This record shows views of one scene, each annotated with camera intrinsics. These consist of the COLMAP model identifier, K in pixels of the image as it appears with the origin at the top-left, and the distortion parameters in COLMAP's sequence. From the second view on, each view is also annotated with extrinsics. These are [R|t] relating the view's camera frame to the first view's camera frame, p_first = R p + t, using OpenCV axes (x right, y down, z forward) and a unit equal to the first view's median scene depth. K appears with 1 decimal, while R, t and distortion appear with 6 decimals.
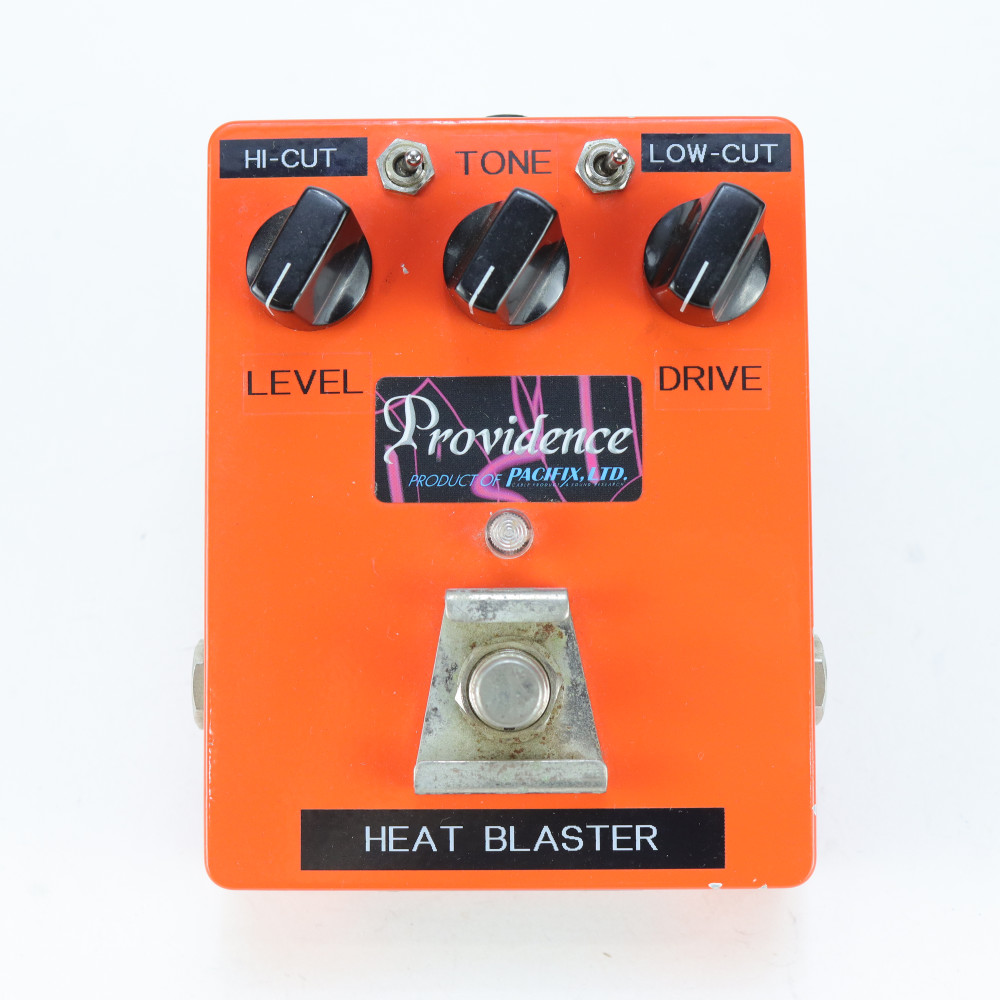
lens RADIAL K [[1894.4, 0, 484.2], [0, 1894.4, 500.4], [0, 0, 1]] dist [-0.075840, -0.062690]
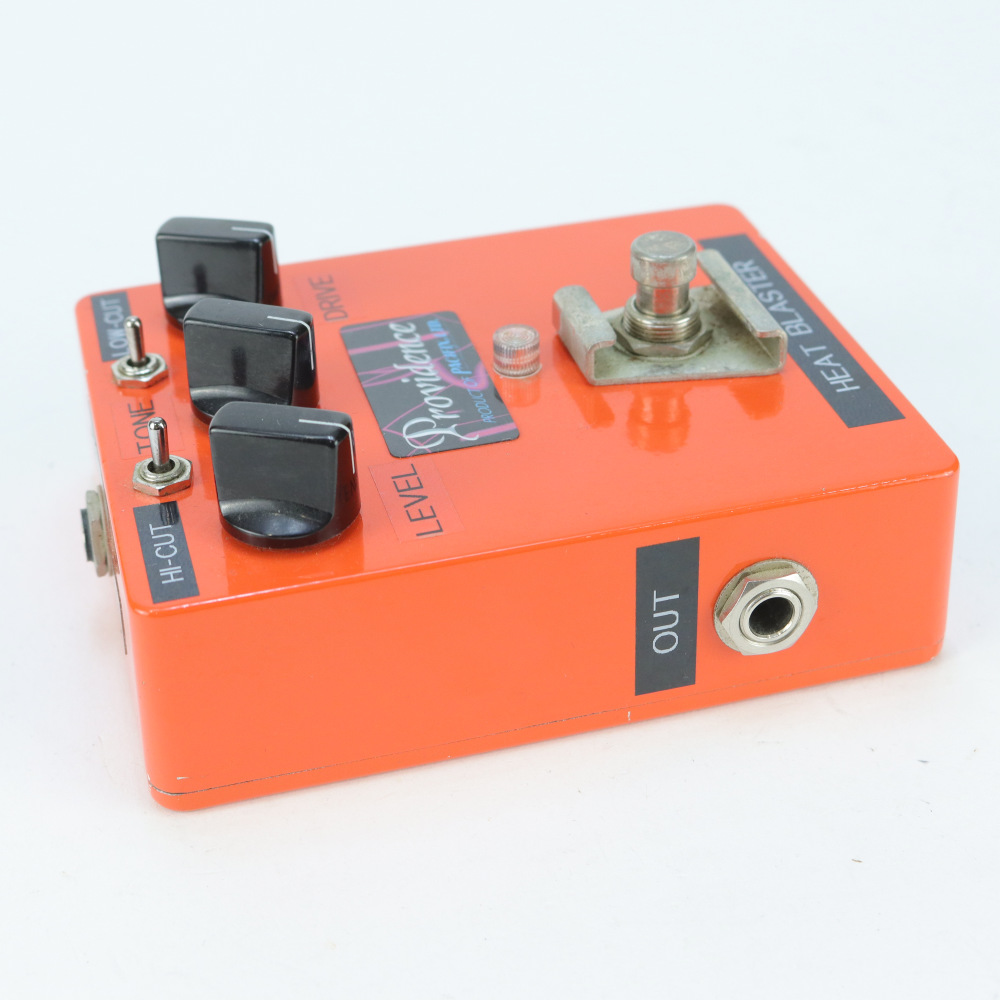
lens RADIAL K [[1894.4, 0, 484.2], [0, 1894.4, 500.4], [0, 0, 1]] dist [-0.075840, -0.062690]
pose [[-0.252225, -0.532280, 0.808122, -0.841036], [0.966826, -0.103784, 0.233400, -0.243359], [-0.040364, 0.840183, 0.540799, 0.509304]]
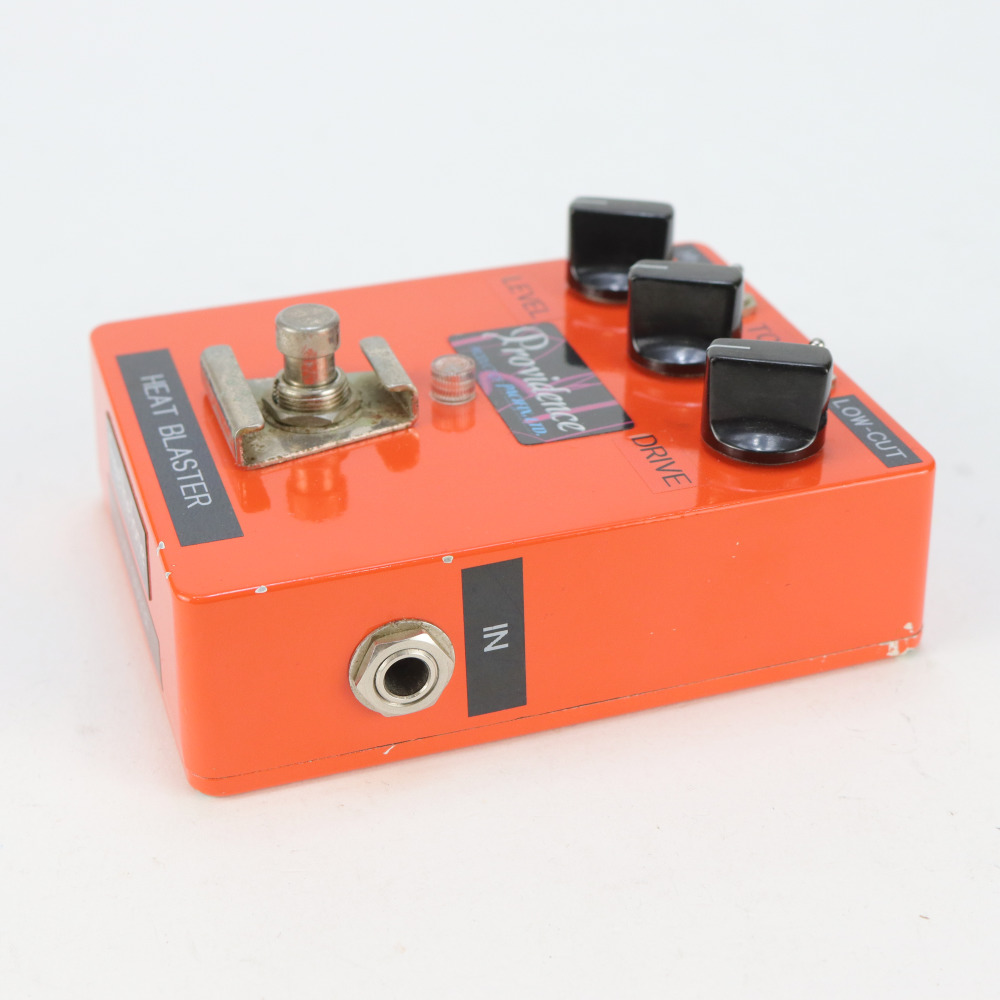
lens RADIAL K [[1894.4, 0, 484.2], [0, 1894.4, 500.4], [0, 0, 1]] dist [-0.075840, -0.062690]
pose [[0.302433, 0.498917, -0.812167, 0.917940], [-0.950507, 0.221514, -0.217871, 0.247838], [0.071207, 0.837862, 0.541218, 0.469396]]
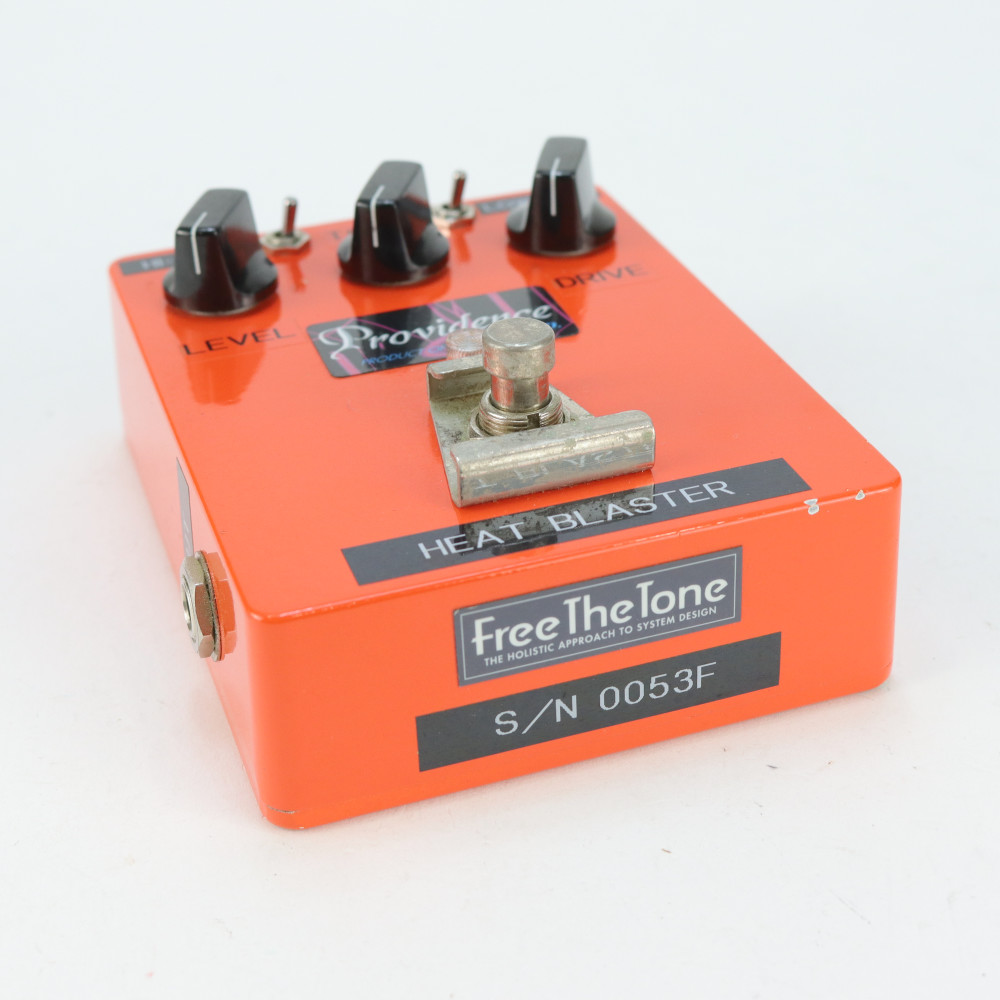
lens RADIAL K [[1894.4, 0, 484.2], [0, 1894.4, 500.4], [0, 0, 1]] dist [-0.075840, -0.062690]
pose [[0.948260, -0.184333, 0.258506, -0.252309], [0.317496, 0.549511, -0.772809, 0.834312], [0.000402, 0.814898, 0.579604, 0.471425]]
